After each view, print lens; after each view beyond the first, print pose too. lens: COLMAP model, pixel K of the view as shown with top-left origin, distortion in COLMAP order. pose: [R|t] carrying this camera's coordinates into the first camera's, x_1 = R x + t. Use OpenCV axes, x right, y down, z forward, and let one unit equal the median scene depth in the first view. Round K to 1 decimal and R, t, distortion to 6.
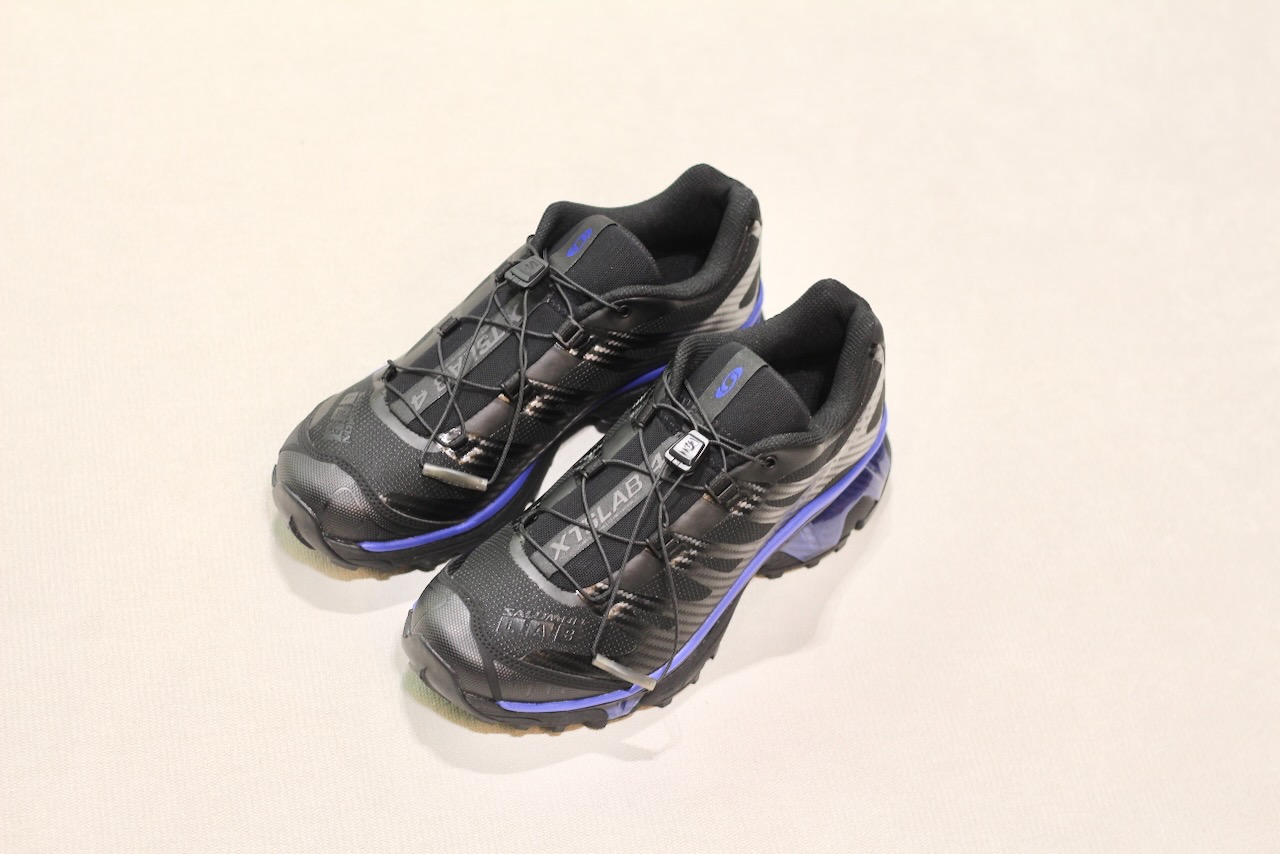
lens RADIAL K [[3164.9, 0, 640.0], [0, 3164.9, 427.0], [0, 0, 1]] dist [-0.135464, 0.451158]
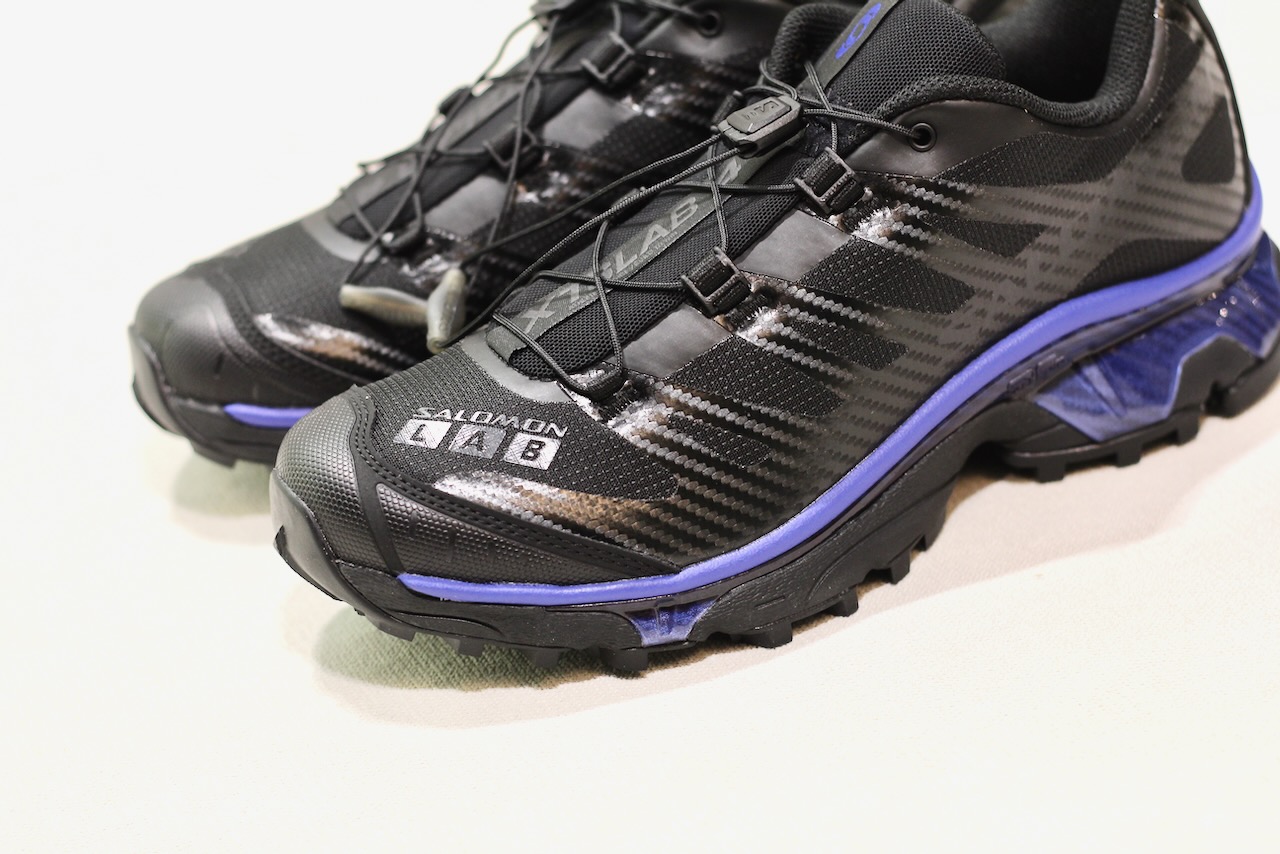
lens RADIAL K [[3164.9, 0, 640.0], [0, 3164.9, 427.0], [0, 0, 1]] dist [-0.135464, 0.451158]
pose [[0.922302, -0.112649, -0.369689, 0.186313], [-0.035869, 0.927497, -0.372107, 0.253236], [0.384803, 0.356455, 0.851391, 0.542786]]
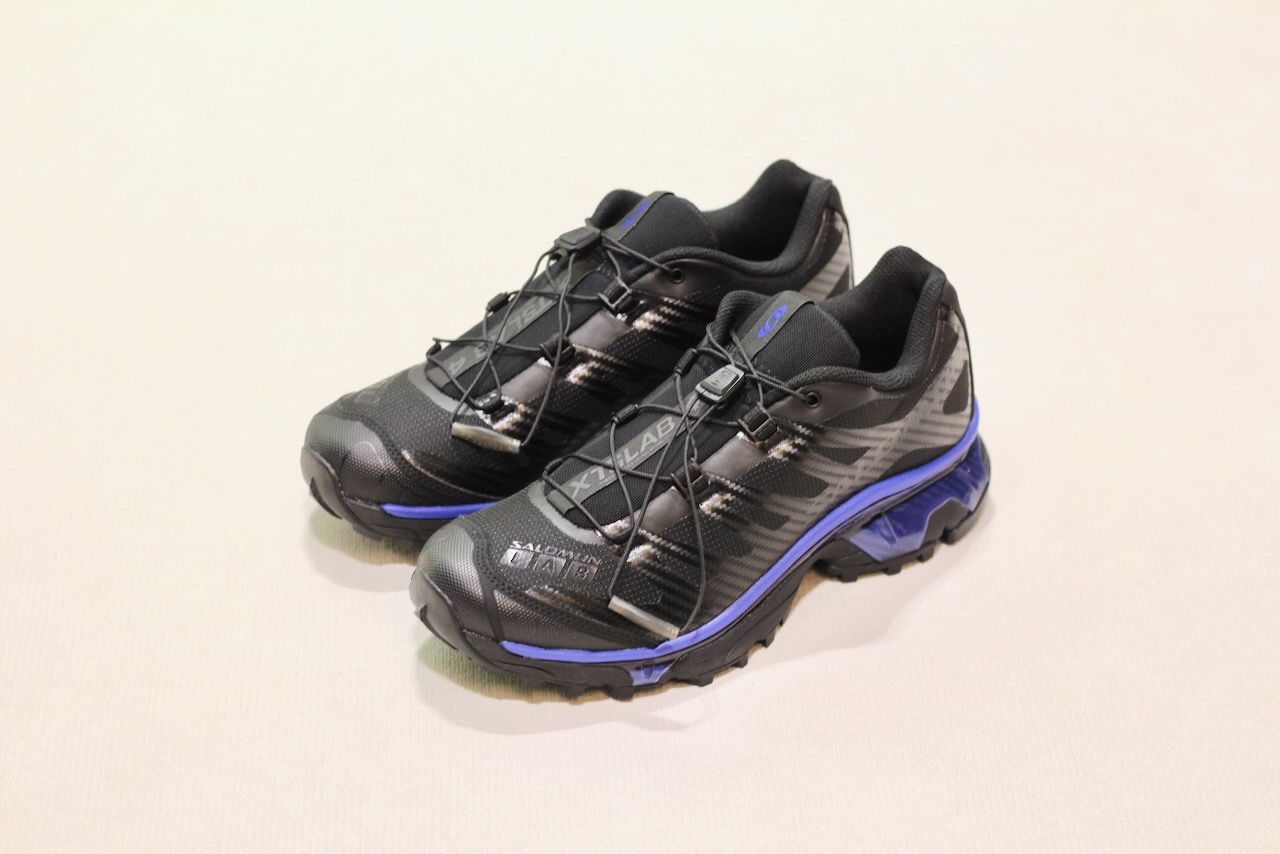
lens RADIAL K [[3164.9, 0, 640.0], [0, 3164.9, 427.0], [0, 0, 1]] dist [-0.135464, 0.451158]
pose [[0.983724, -0.014883, -0.179068, 0.154392], [-0.034414, 0.962510, -0.269054, 0.264278], [0.176359, 0.270837, 0.946332, 0.126205]]
